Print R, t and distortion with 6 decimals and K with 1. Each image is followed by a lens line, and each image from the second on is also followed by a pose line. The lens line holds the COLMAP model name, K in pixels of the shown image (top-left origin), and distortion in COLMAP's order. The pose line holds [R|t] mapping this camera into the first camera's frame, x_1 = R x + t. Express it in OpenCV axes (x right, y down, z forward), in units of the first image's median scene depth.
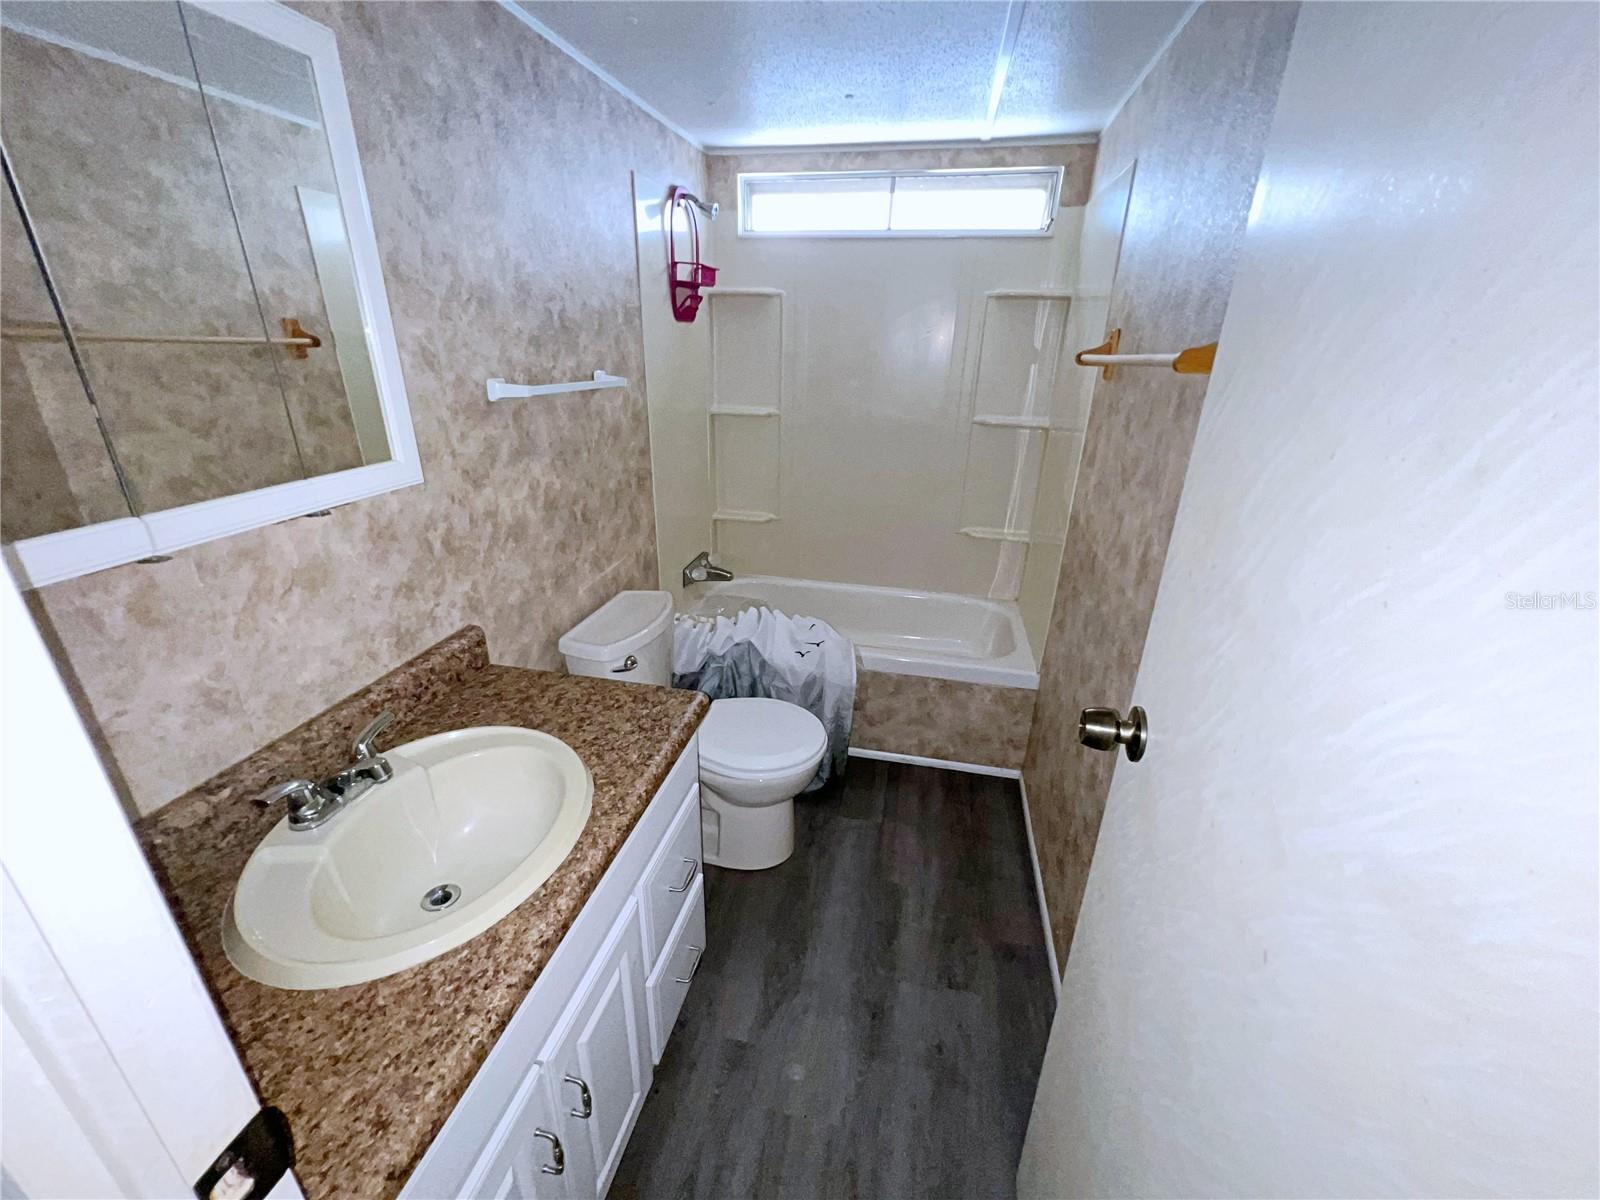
lens RADIAL K [[644.1, 0, 793.9], [0, 644.1, 596.2], [0, 0, 1]] dist [0.000016, 0.000320]
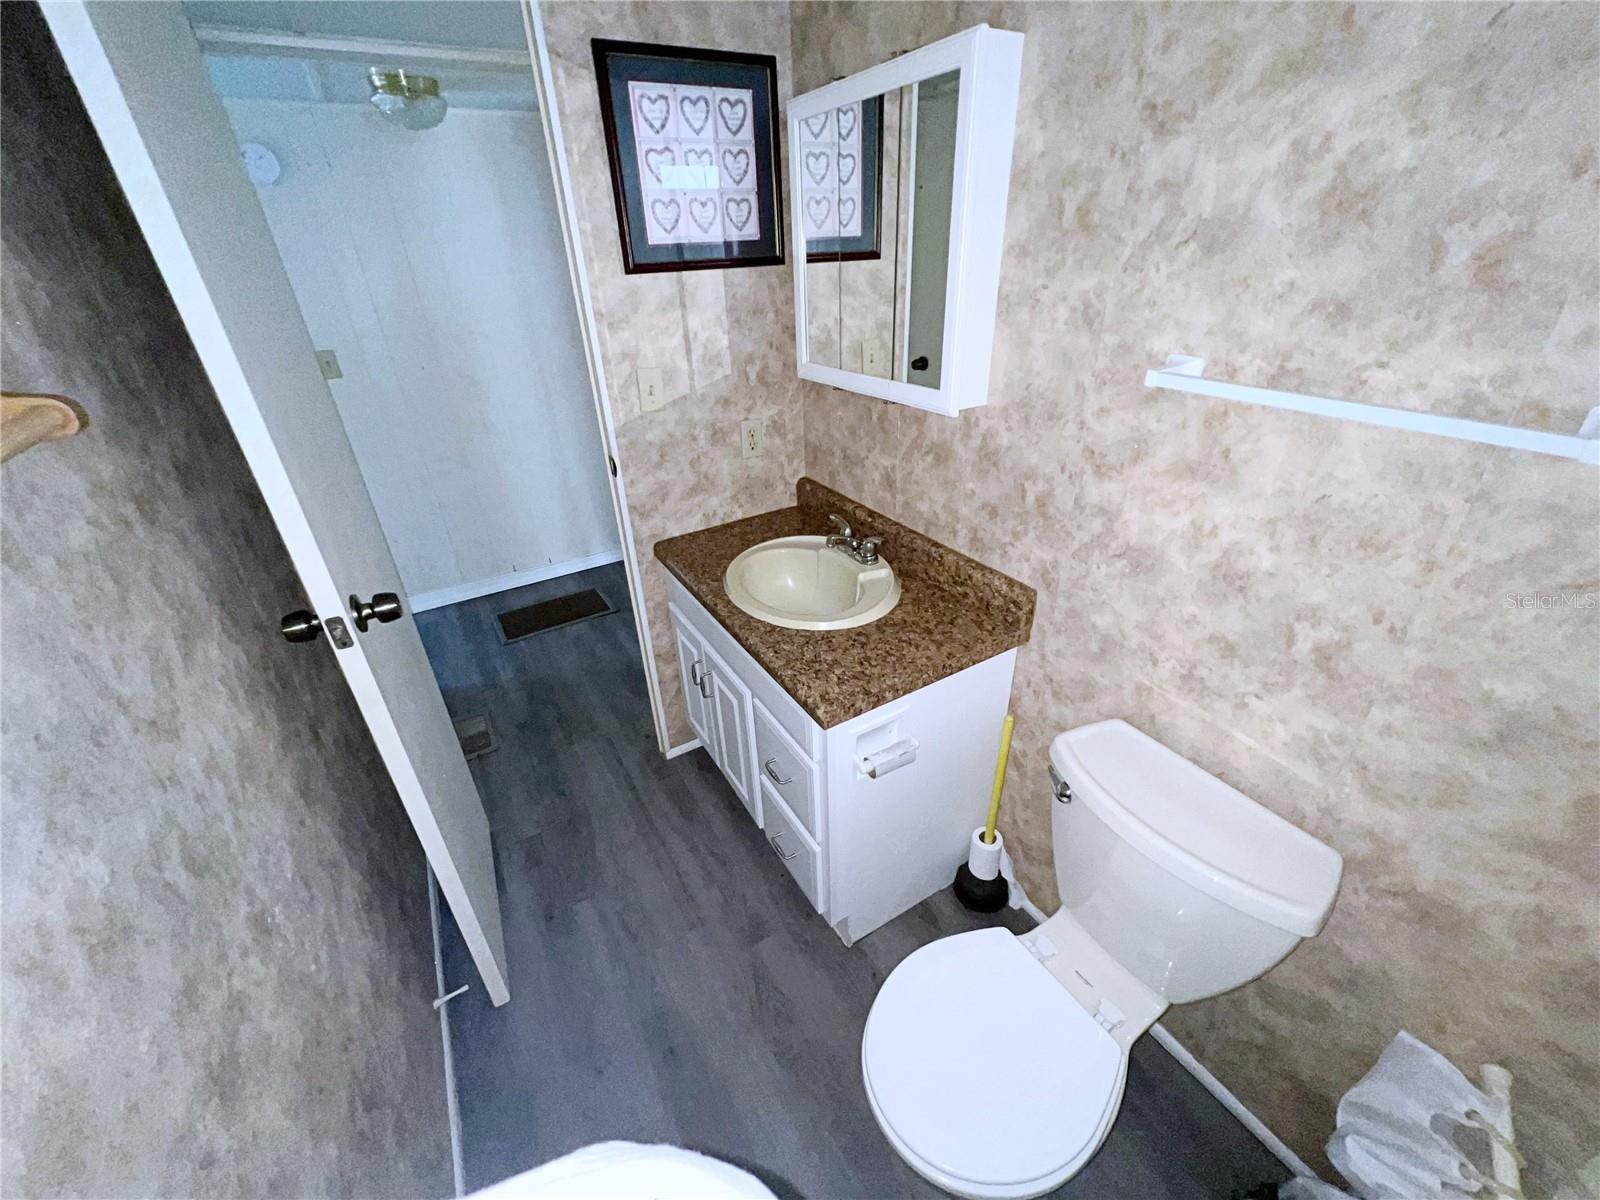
lens RADIAL K [[644.1, 0, 793.9], [0, 644.1, 596.2], [0, 0, 1]] dist [0.000016, 0.000320]
pose [[-0.737360, 0.335622, -0.586224, 0.380384], [-0.223613, 0.697631, 0.680668, -0.583666], [0.637415, 0.632984, -0.439355, 1.305984]]
